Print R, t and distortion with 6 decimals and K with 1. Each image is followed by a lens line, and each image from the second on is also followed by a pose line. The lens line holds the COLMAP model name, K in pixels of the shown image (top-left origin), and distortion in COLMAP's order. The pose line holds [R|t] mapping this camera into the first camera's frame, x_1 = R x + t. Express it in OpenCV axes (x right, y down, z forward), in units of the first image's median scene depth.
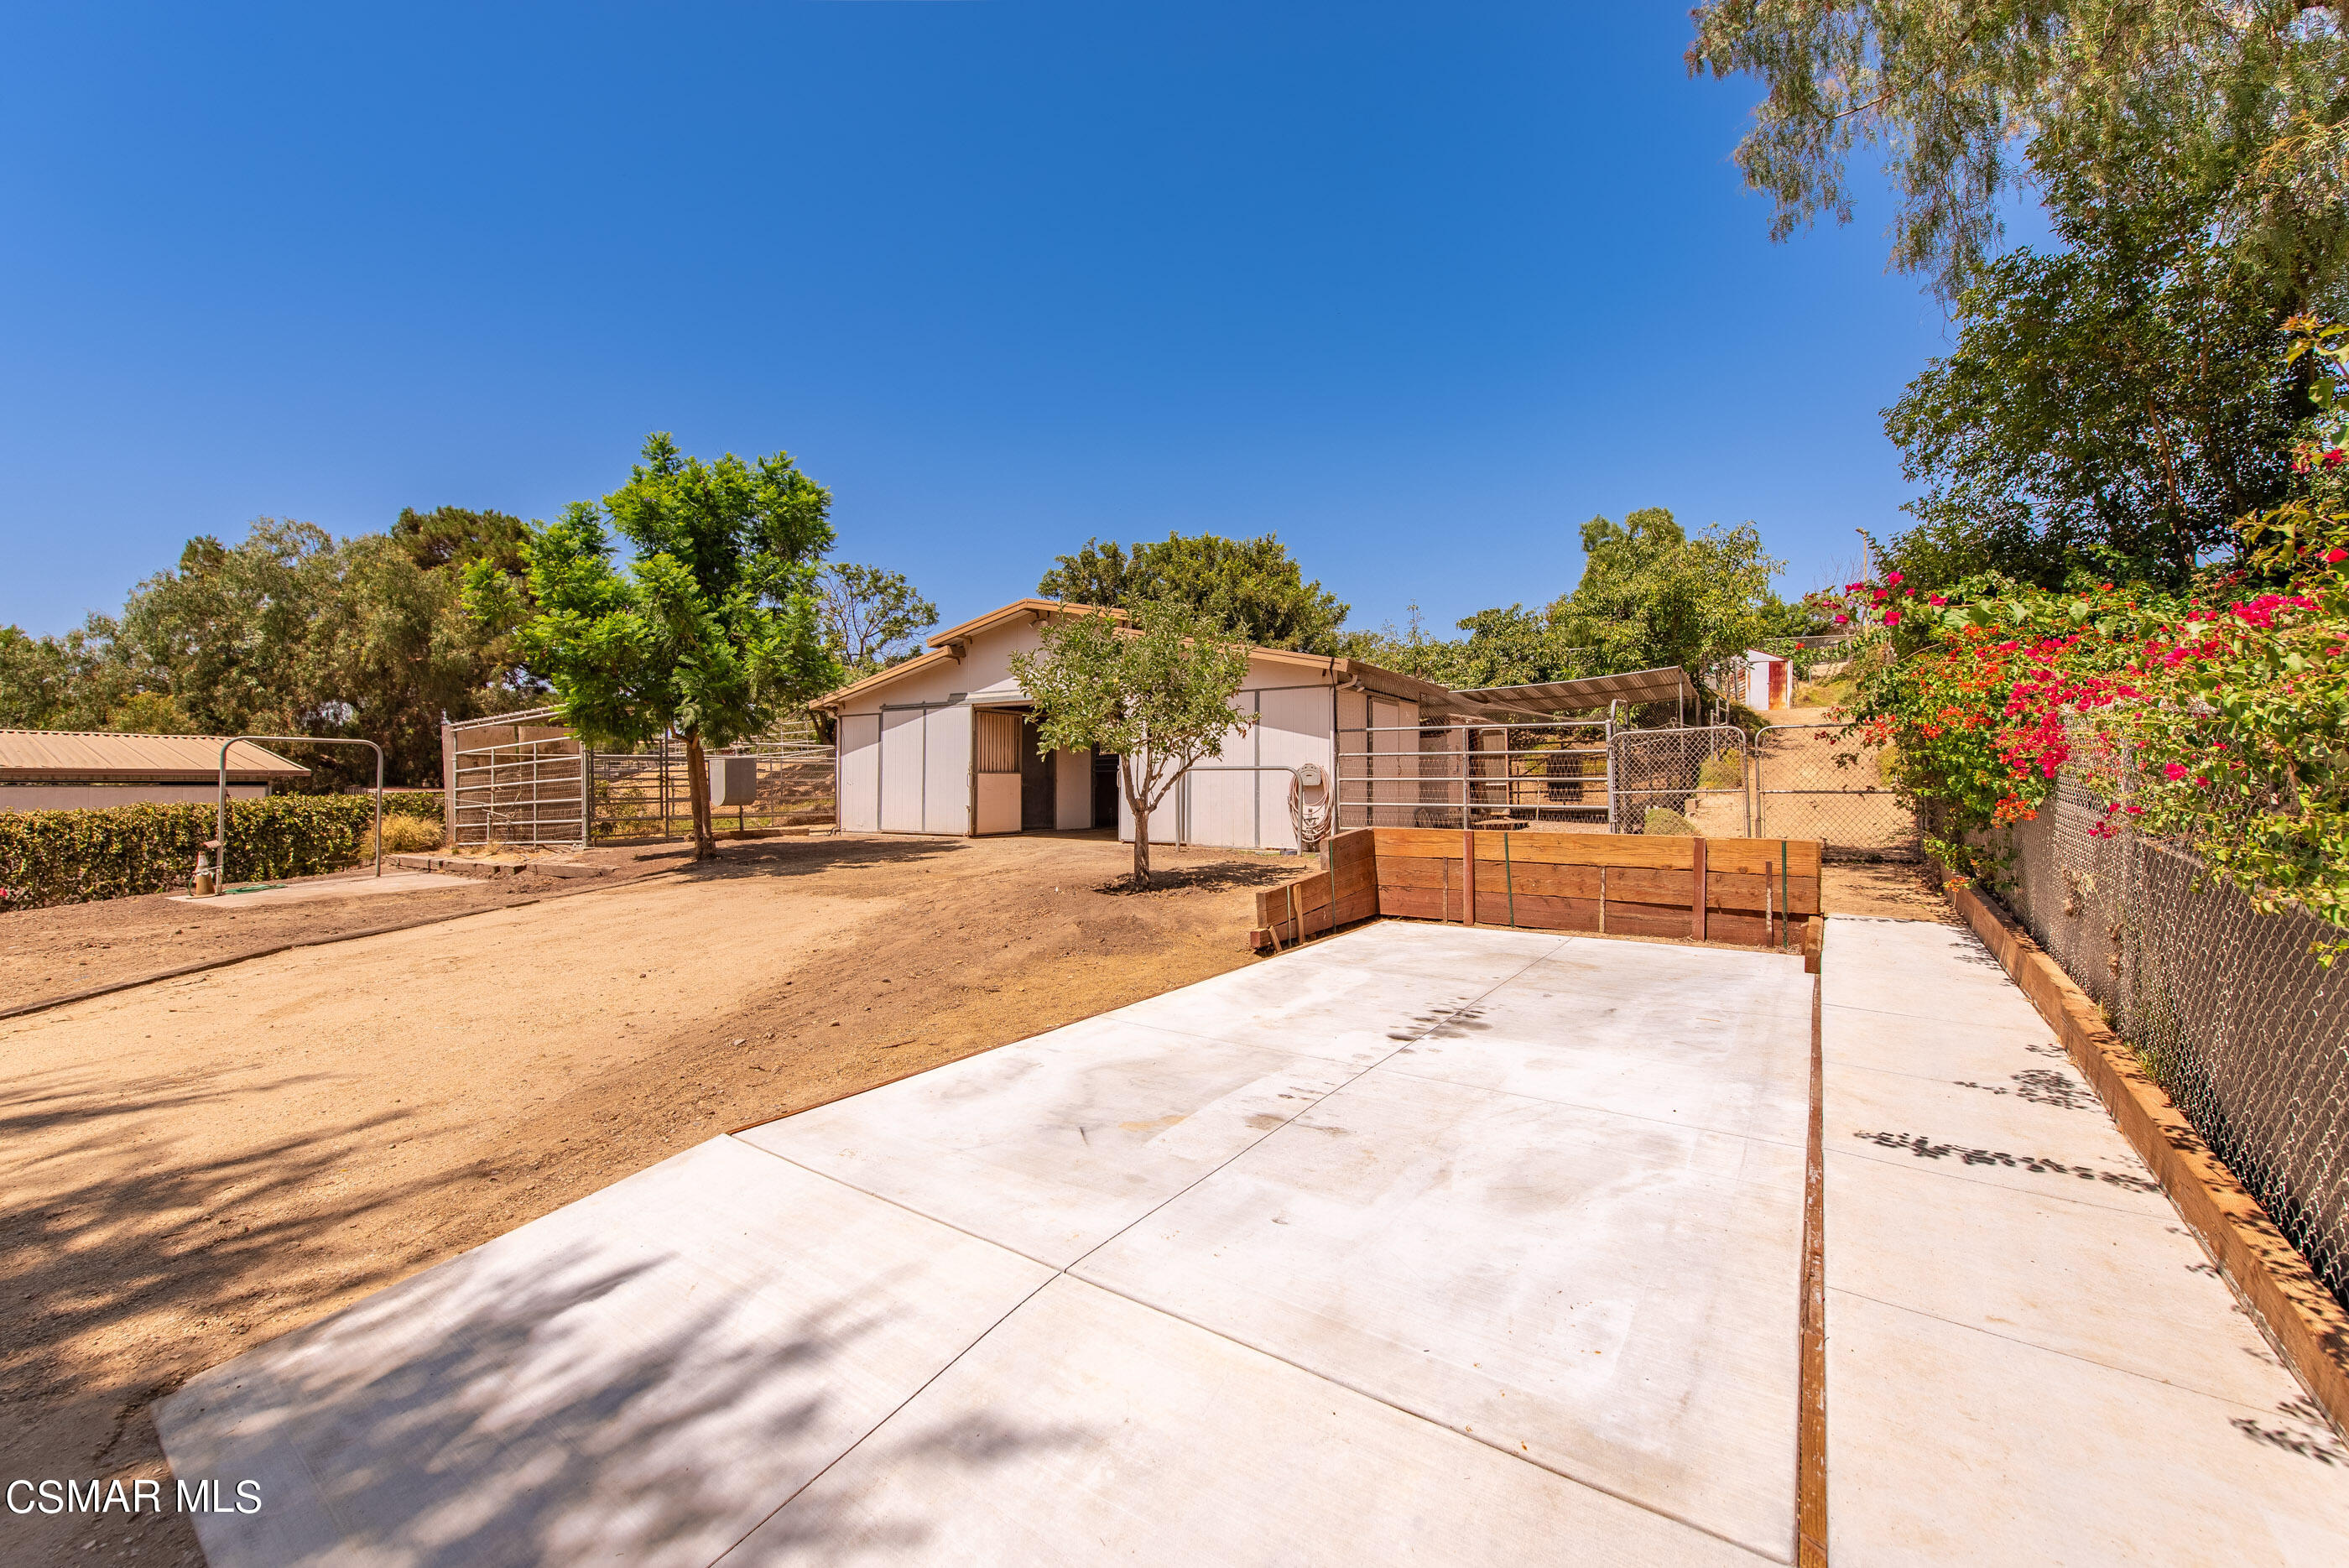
lens RADIAL K [[947.2, 0, 1177.4], [0, 947.2, 761.9], [0, 0, 1]] dist [0.001558, 0.000054]
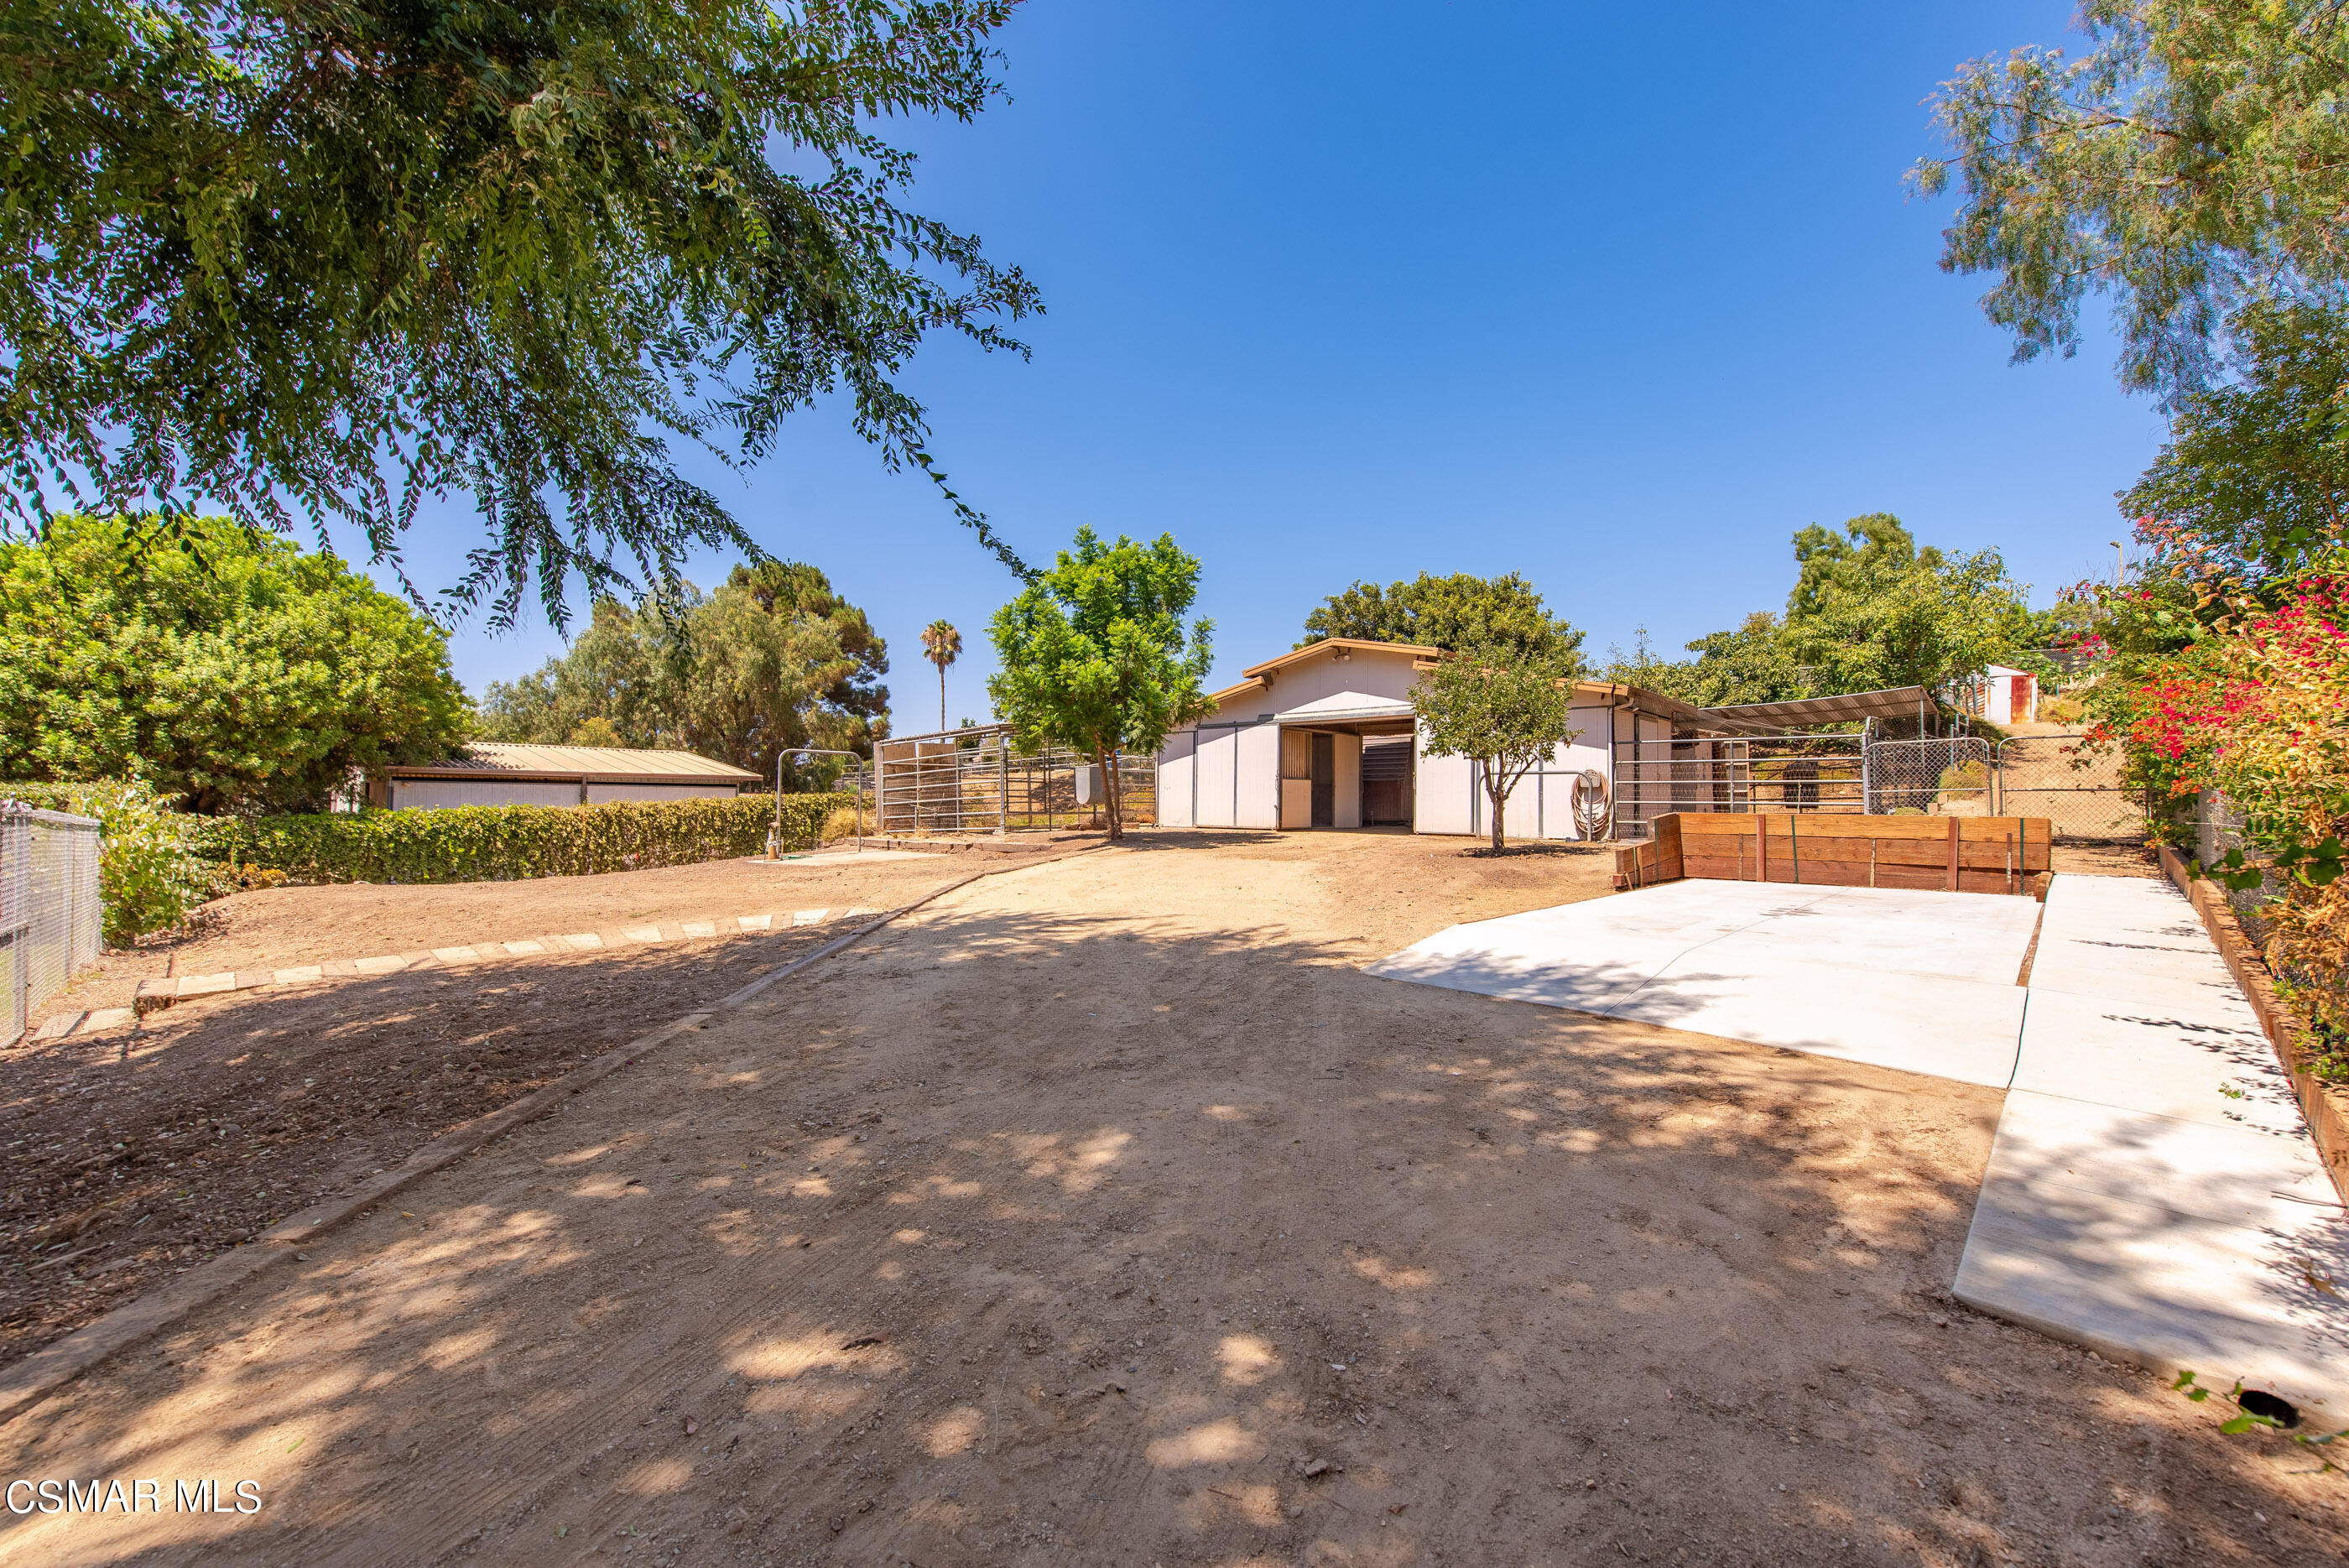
lens RADIAL K [[935.1, 0, 1174.5], [0, 935.1, 784.0], [0, 0, 1]] dist [-0.000540, -0.000390]
pose [[0.985207, 0.004931, -0.171296, -0.129904], [-0.003883, 0.999972, 0.006452, 0.010195], [0.171323, -0.005692, 0.985198, -0.208905]]
